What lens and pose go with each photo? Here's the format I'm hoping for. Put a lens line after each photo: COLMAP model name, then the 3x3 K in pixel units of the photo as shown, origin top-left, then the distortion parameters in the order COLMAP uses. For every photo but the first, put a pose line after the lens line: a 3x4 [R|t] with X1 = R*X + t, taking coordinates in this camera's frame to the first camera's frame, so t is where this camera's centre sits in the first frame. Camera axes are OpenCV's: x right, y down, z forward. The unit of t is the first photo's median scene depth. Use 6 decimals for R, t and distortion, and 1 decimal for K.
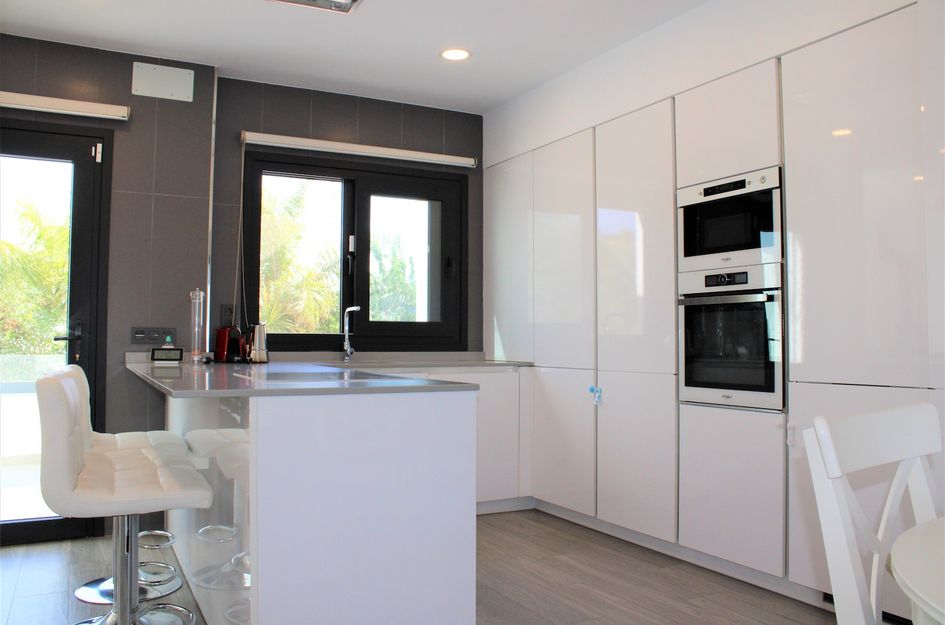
lens RADIAL K [[782.4, 0, 472.5], [0, 782.4, 312.5], [0, 0, 1]] dist [-0.152607, 0.135098]
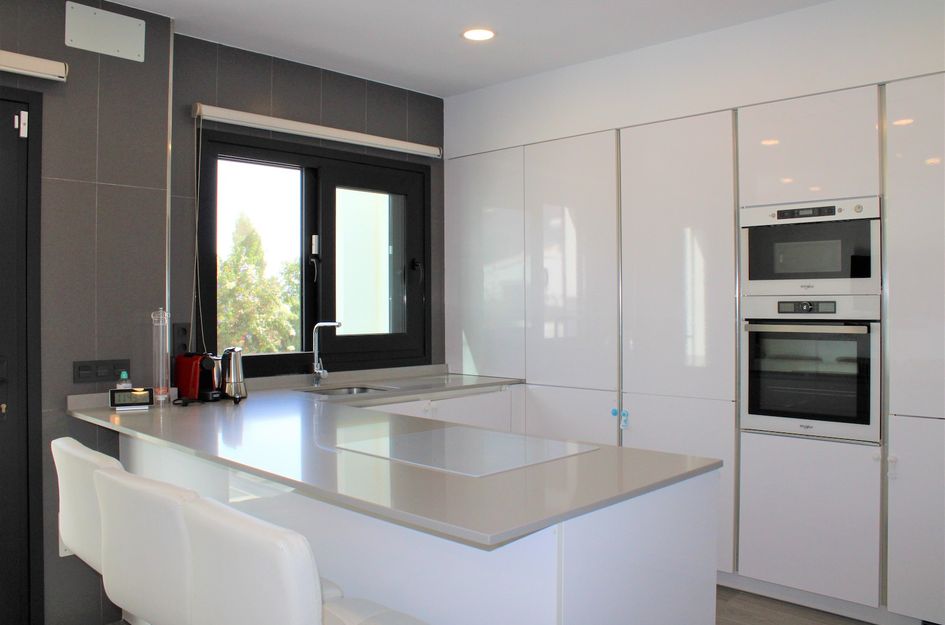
lens RADIAL K [[782.4, 0, 472.5], [0, 782.4, 312.5], [0, 0, 1]] dist [-0.152607, 0.135098]
pose [[0.950917, -0.010116, 0.309281, -0.297726], [-0.003726, 0.999019, 0.044134, -0.061918], [-0.309424, -0.043120, 0.949946, 0.170800]]
